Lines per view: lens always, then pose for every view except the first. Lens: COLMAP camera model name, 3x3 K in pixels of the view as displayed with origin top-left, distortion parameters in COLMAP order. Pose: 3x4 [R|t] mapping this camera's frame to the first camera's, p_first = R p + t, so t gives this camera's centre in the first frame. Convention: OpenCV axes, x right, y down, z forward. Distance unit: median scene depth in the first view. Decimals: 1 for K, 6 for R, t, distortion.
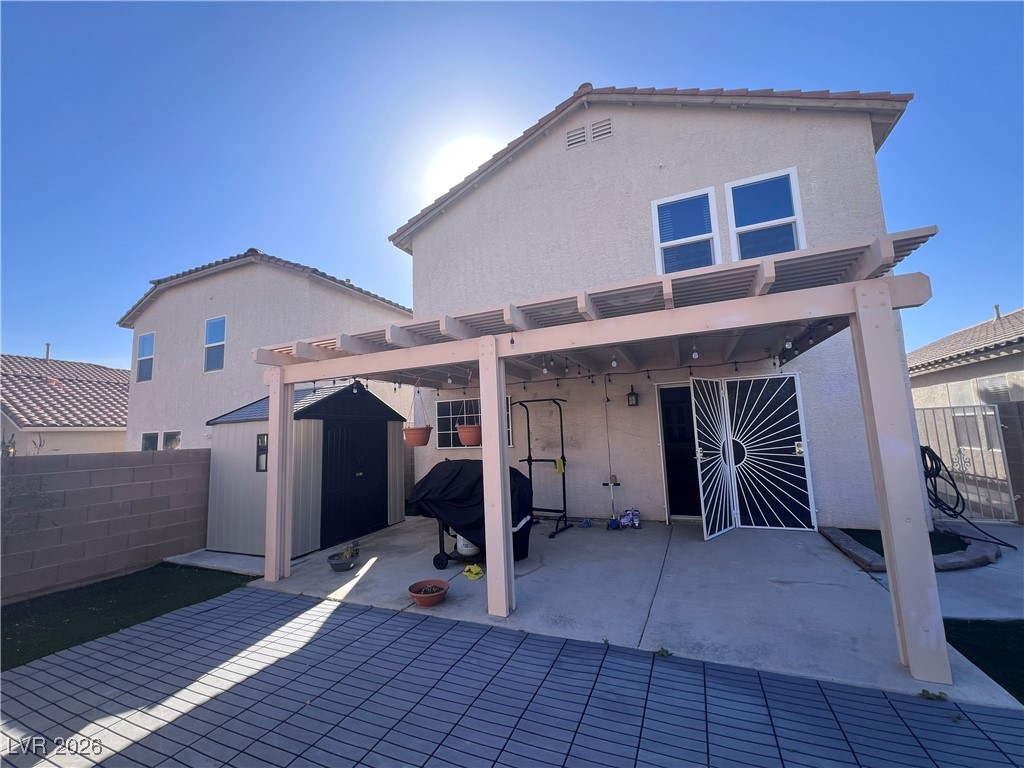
lens RADIAL K [[409.2, 0, 512.0], [0, 409.2, 384.0], [0, 0, 1]] dist [-0.002487, 0.000051]
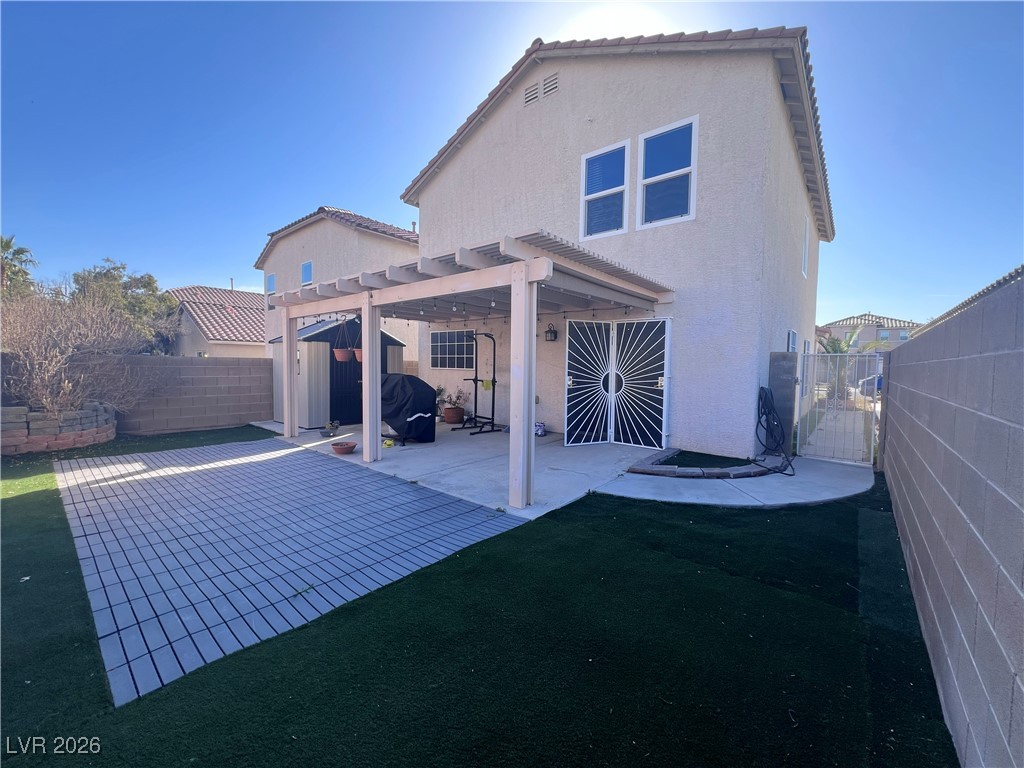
lens RADIAL K [[409.2, 0, 512.0], [0, 409.2, 384.0], [0, 0, 1]] dist [-0.002487, 0.000051]
pose [[0.957145, 0.067365, -0.281664, 0.554682], [-0.017851, 0.984445, 0.174785, -0.032546], [0.289057, -0.162267, 0.943459, -0.209260]]
